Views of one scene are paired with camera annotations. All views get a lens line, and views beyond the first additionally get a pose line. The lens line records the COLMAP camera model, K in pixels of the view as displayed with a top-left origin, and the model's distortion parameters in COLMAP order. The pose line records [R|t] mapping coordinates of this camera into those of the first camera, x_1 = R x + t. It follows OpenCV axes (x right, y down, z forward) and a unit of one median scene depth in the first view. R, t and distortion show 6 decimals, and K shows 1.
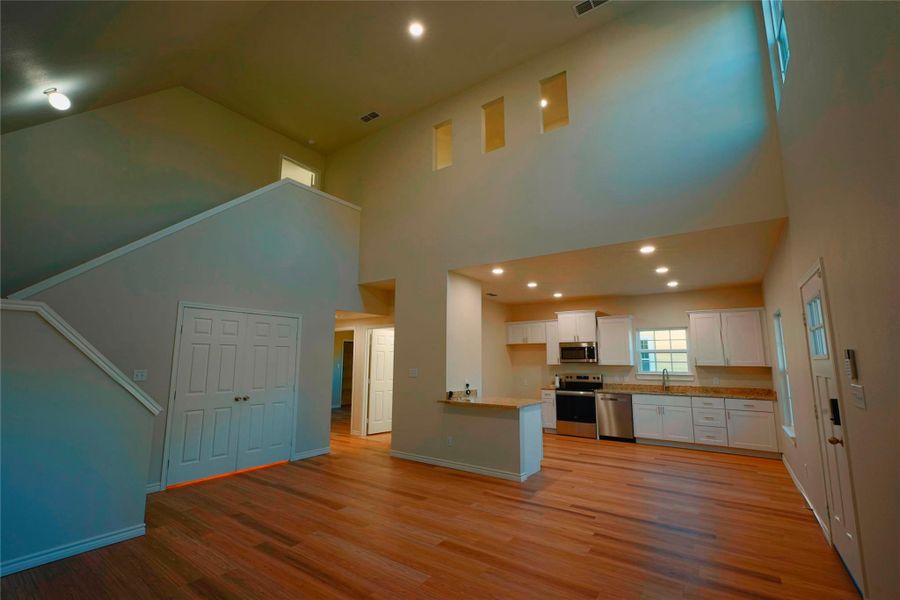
lens RADIAL K [[394.7, 0, 445.9], [0, 394.7, 303.6], [0, 0, 1]] dist [-0.003471, 0.000045]
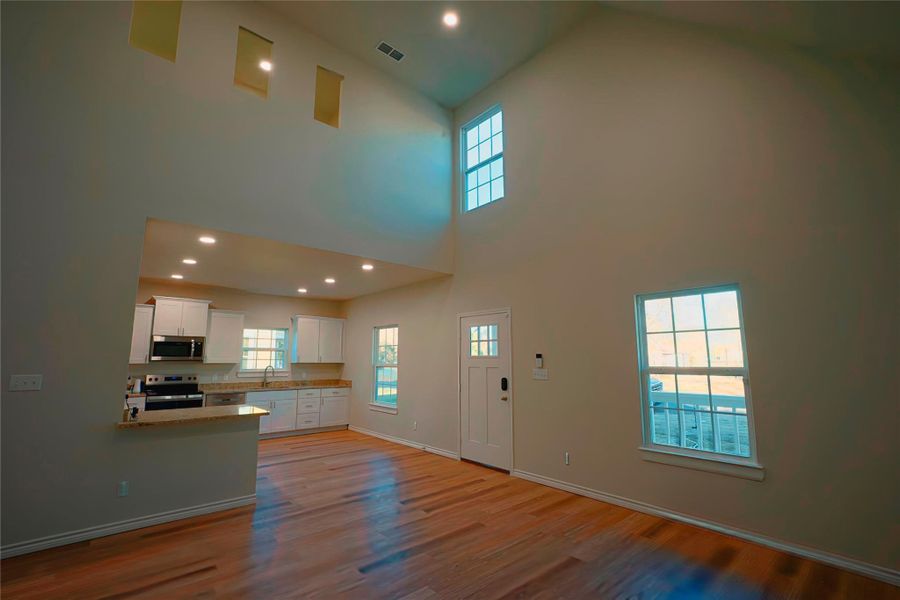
lens RADIAL K [[394.7, 0, 445.9], [0, 394.7, 303.6], [0, 0, 1]] dist [-0.003471, 0.000045]
pose [[0.223520, 0.133255, 0.965547, -0.399816], [-0.140768, 0.984638, -0.103303, 0.042716], [-0.964481, -0.112827, 0.238844, 0.309362]]
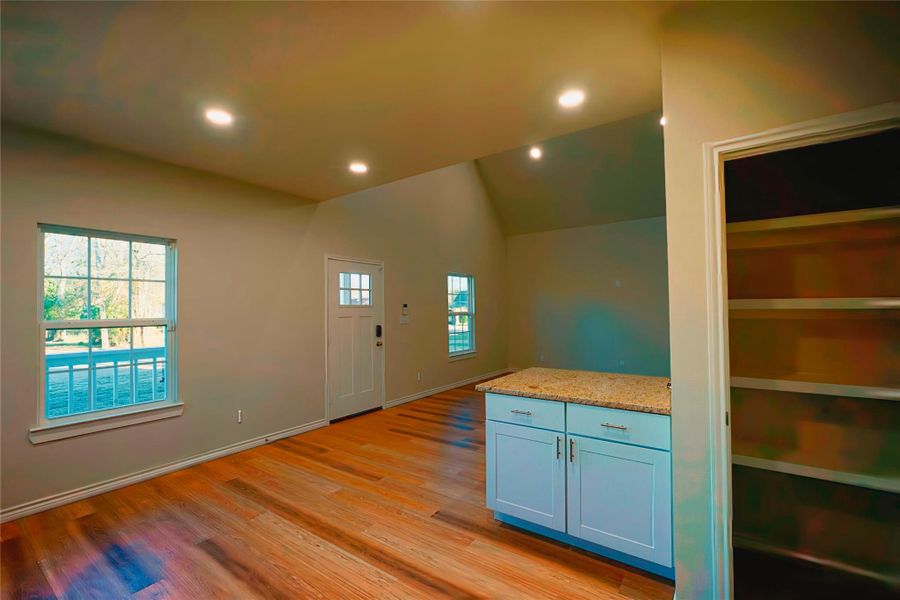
lens RADIAL K [[394.7, 0, 445.9], [0, 394.7, 303.6], [0, 0, 1]] dist [-0.003471, 0.000045]
pose [[-0.999965, 0.004457, -0.007125, 0.227743], [0.005532, 0.987307, -0.158729, 0.172262], [0.006327, -0.158763, -0.987296, 1.165275]]
